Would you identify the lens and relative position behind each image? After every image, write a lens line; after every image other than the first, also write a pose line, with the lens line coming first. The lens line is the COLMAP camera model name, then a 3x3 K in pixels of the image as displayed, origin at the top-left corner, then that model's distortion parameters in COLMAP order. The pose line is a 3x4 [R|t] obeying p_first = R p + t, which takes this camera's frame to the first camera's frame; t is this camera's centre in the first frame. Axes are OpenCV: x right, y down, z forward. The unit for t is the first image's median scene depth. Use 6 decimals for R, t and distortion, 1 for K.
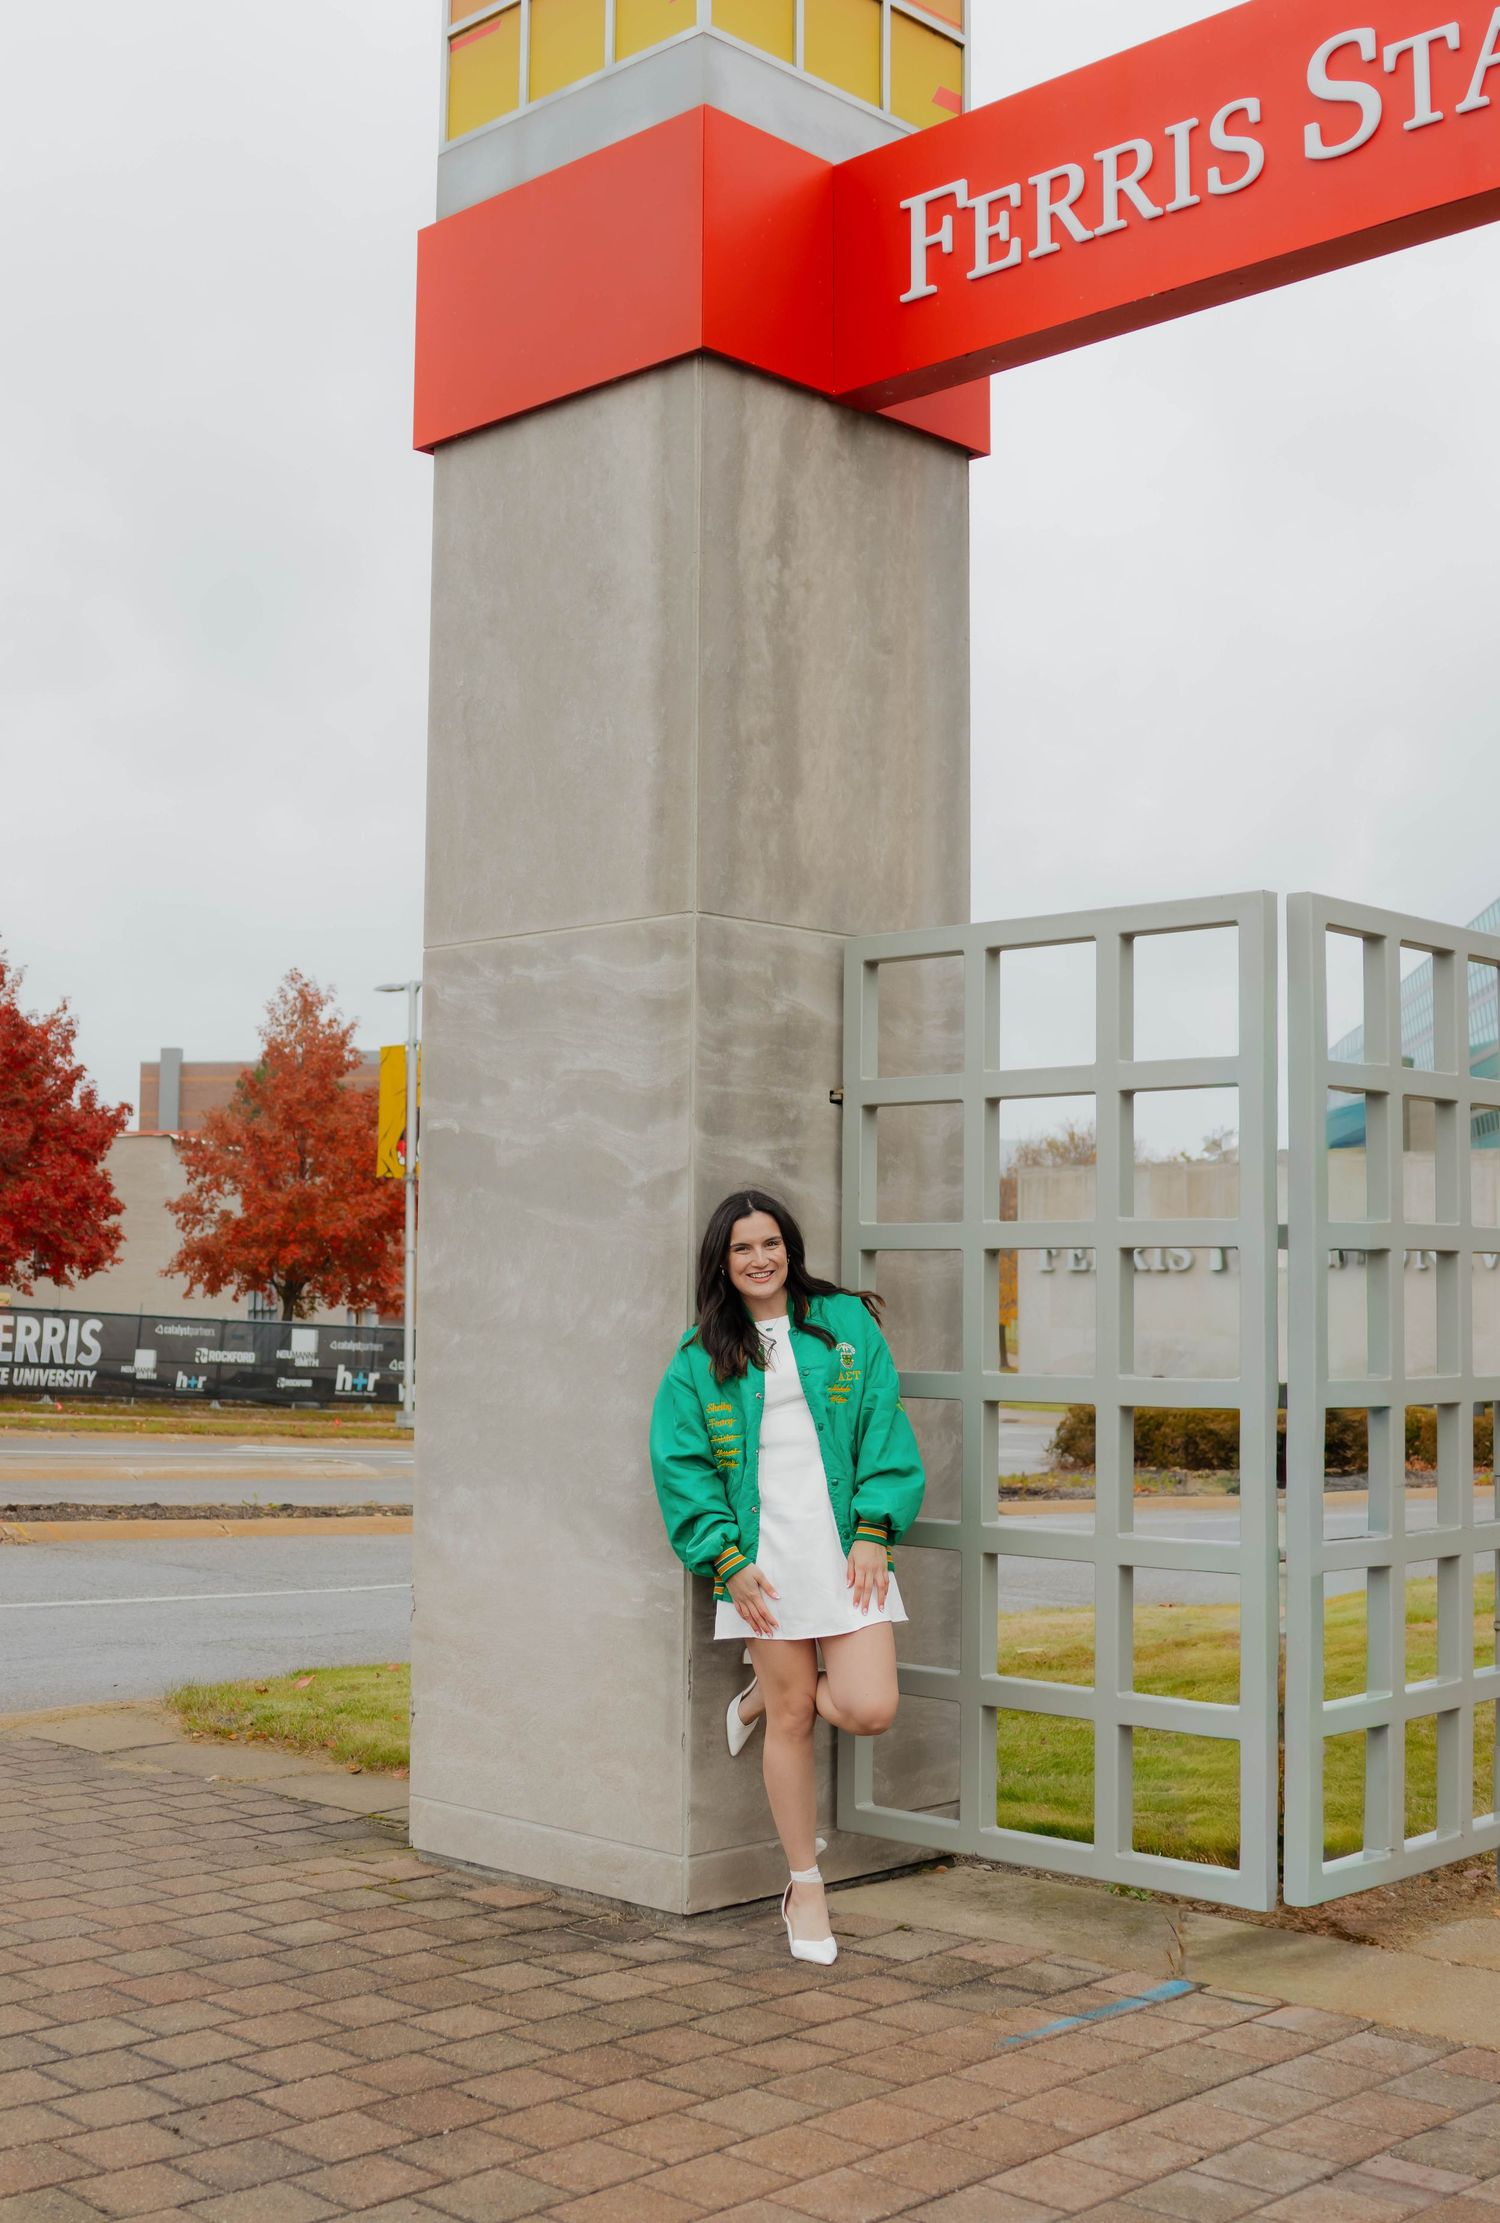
lens RADIAL K [[2591.6, 0, 752.4], [0, 2591.6, 1119.3], [0, 0, 1]] dist [-0.027838, 0.000000]
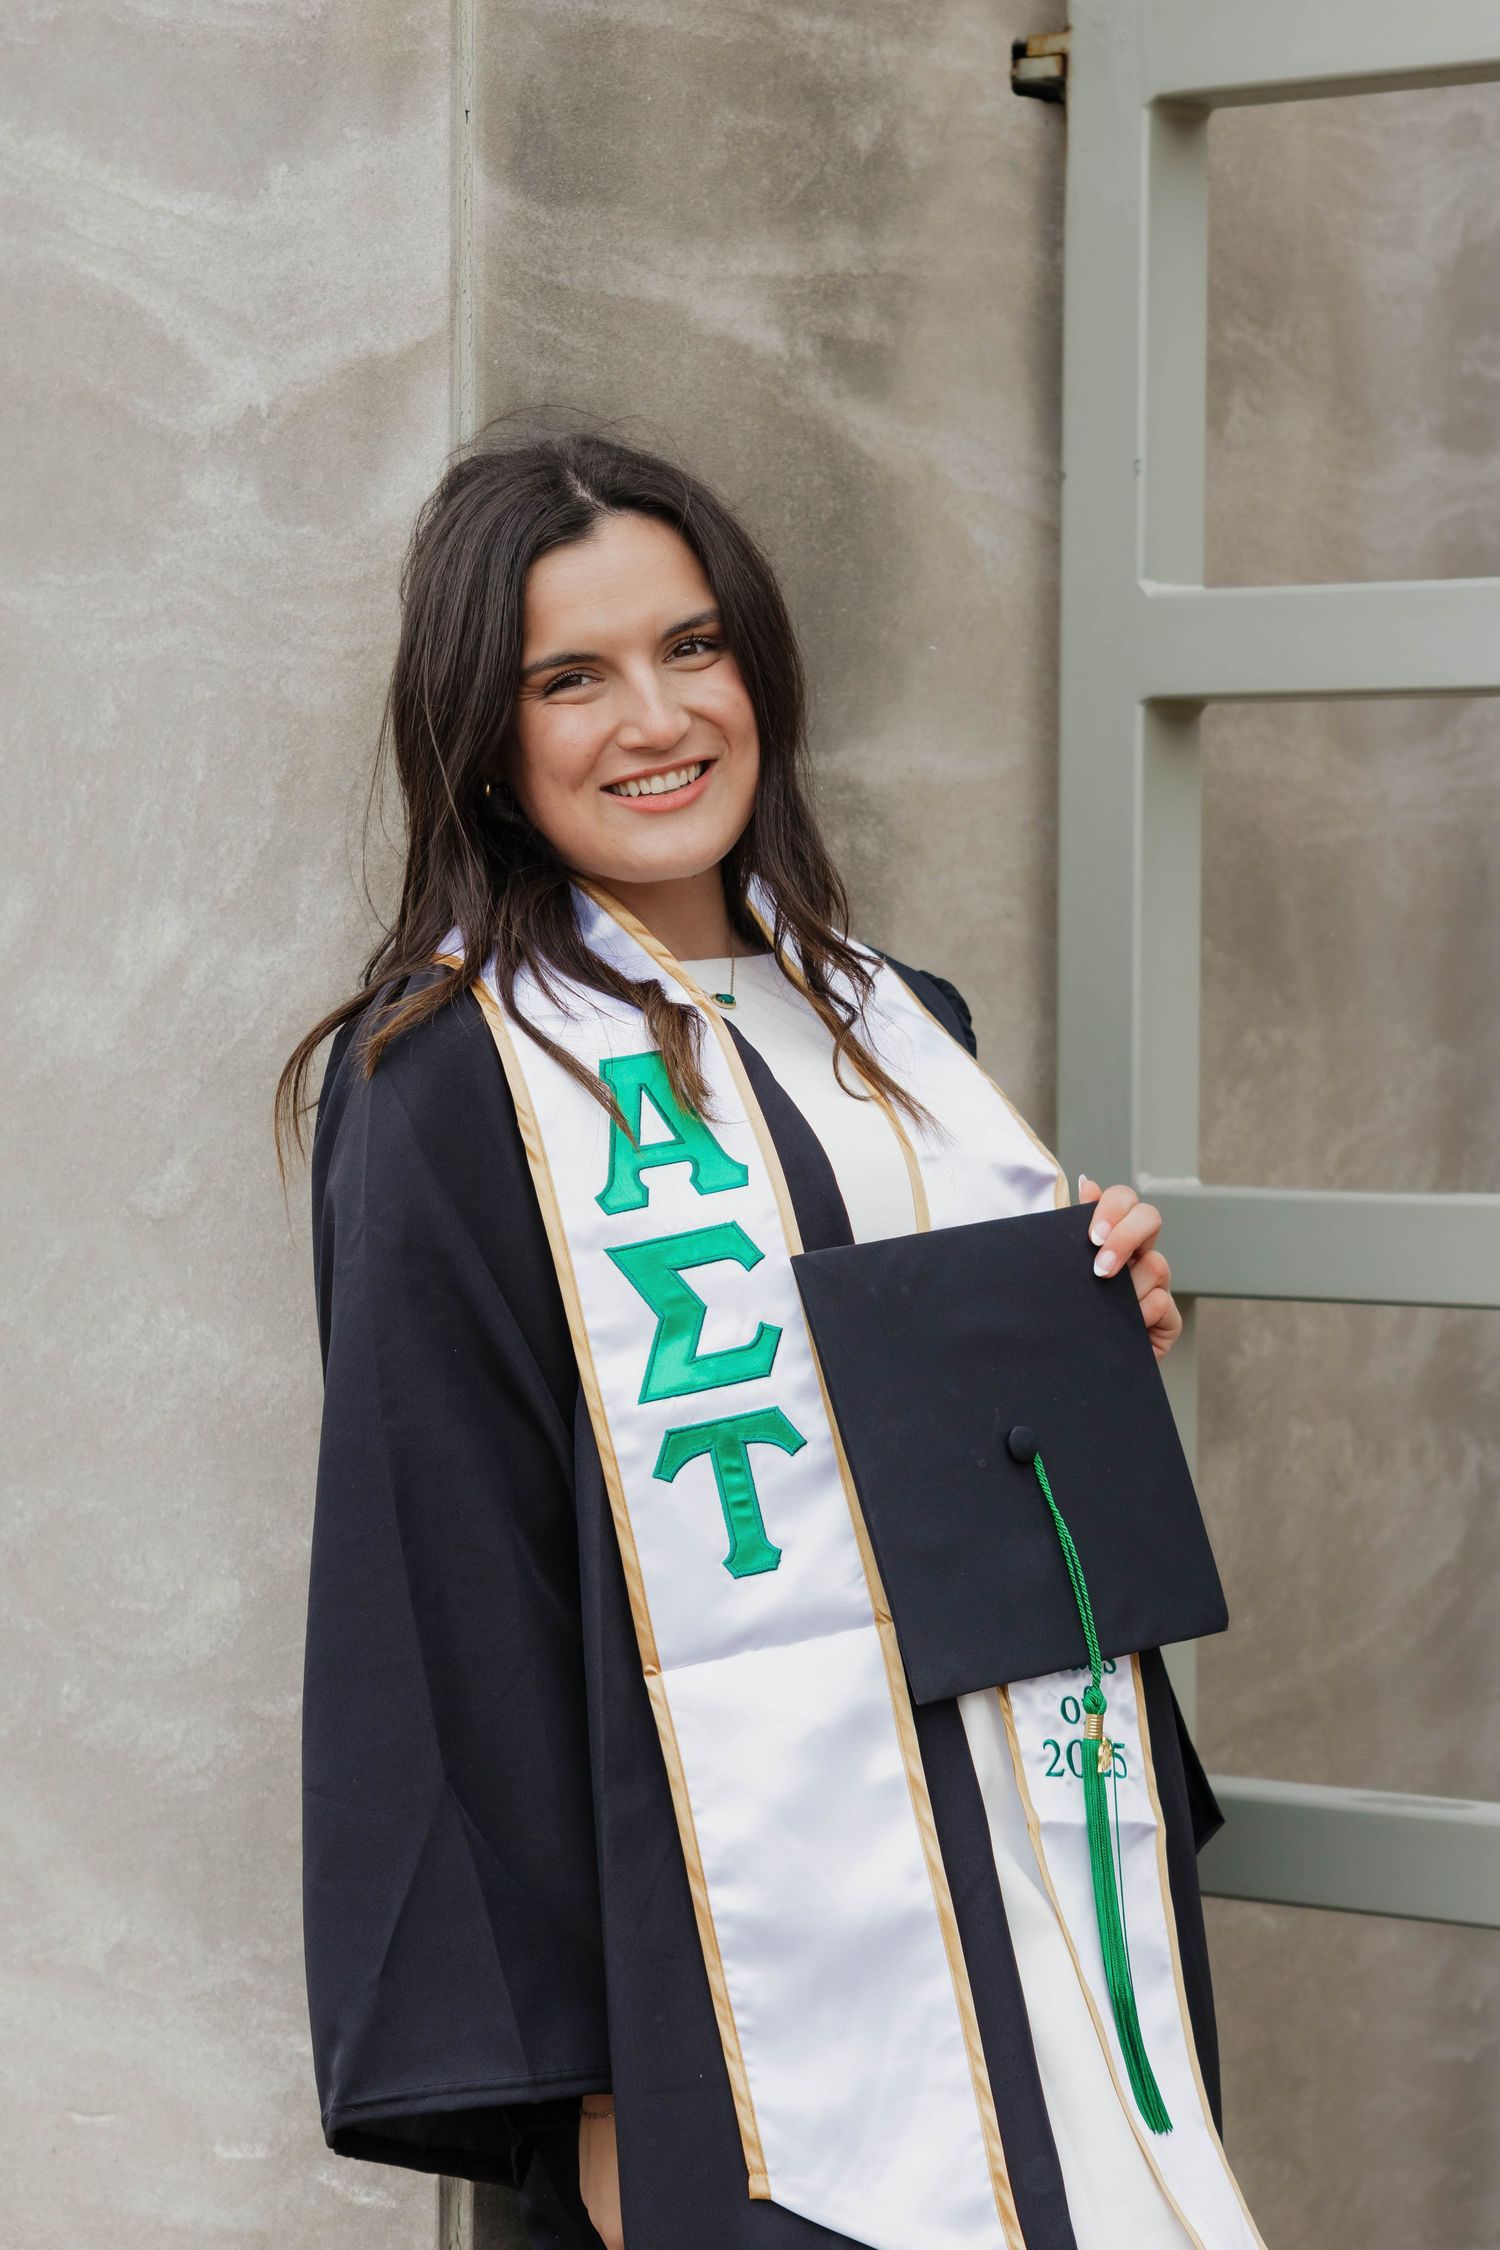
lens RADIAL K [[7203.5, 0, 744.4], [0, 7203.5, 1122.3], [0, 0, 1]] dist [0.199463, 0.000000]
pose [[0.998735, -0.003106, 0.050182, -0.029920], [-0.001324, 0.996119, 0.088010, 0.030634], [-0.050260, -0.087966, 0.994855, 0.327457]]
